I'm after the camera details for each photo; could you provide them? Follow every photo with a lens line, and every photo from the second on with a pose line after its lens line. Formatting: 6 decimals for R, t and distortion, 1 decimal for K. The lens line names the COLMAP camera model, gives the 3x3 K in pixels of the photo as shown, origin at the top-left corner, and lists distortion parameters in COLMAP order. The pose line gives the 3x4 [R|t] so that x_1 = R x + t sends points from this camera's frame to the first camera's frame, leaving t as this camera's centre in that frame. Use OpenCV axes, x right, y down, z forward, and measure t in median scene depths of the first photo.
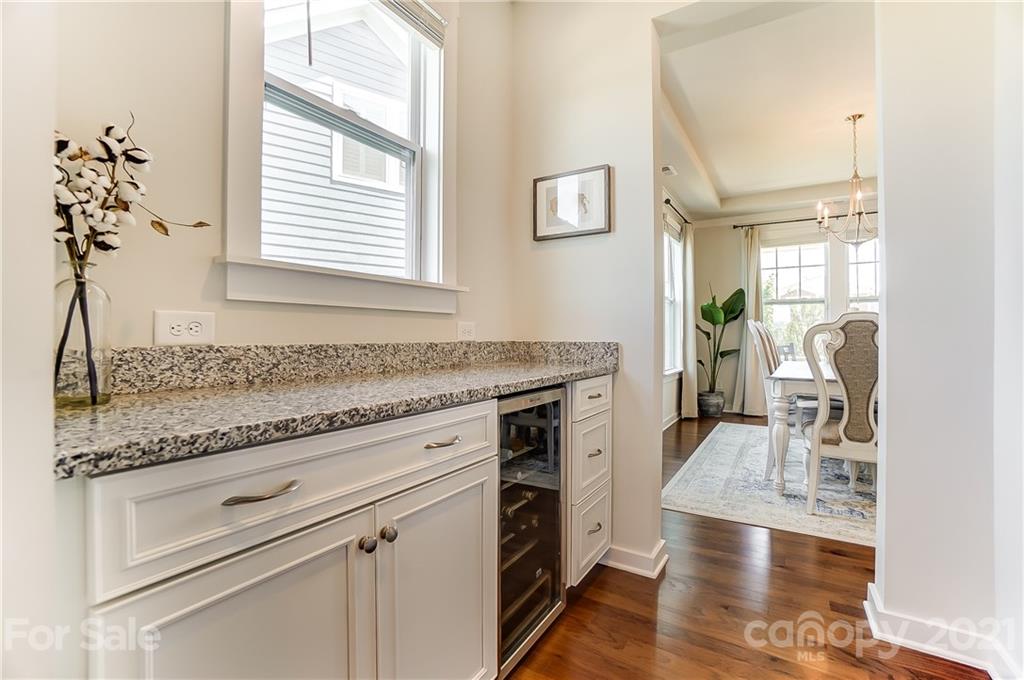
lens RADIAL K [[452.6, 0, 516.0], [0, 452.6, 338.4], [0, 0, 1]] dist [-0.047728, 0.008955]
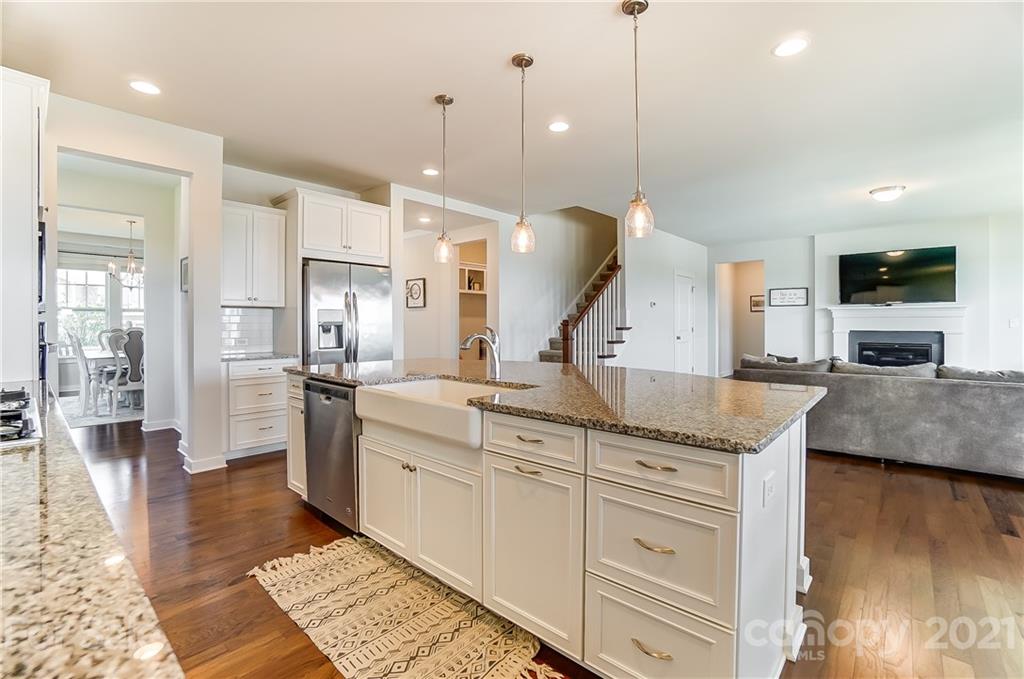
lens RADIAL K [[452.6, 0, 507.4], [0, 452.6, 327.1], [0, 0, 1]] dist [-0.047728, 0.008955]
pose [[0.186174, 0.006994, 0.982492, -1.035149], [0.007805, 0.999933, -0.008597, -0.020978], [-0.982486, 0.009269, 0.186106, -1.244490]]
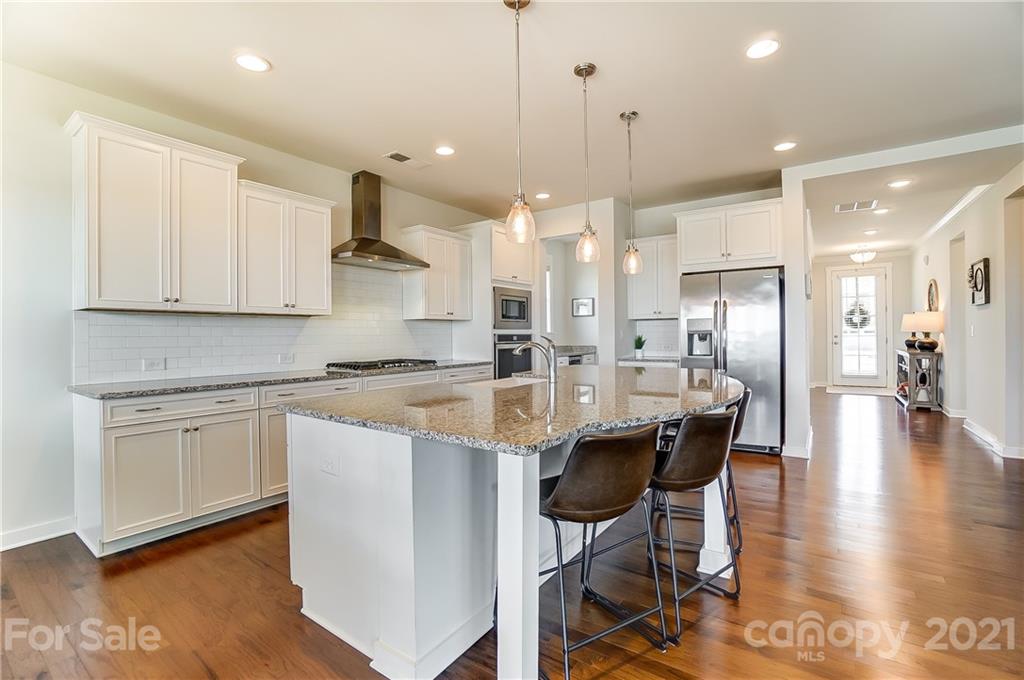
lens RADIAL K [[452.6, 0, 504.5], [0, 452.6, 336.8], [0, 0, 1]] dist [-0.047728, 0.008955]
pose [[0.998248, 0.002727, -0.059112, -0.203717], [-0.003095, 0.999976, -0.006143, -0.022313], [0.059094, 0.006315, 0.998232, -2.062410]]
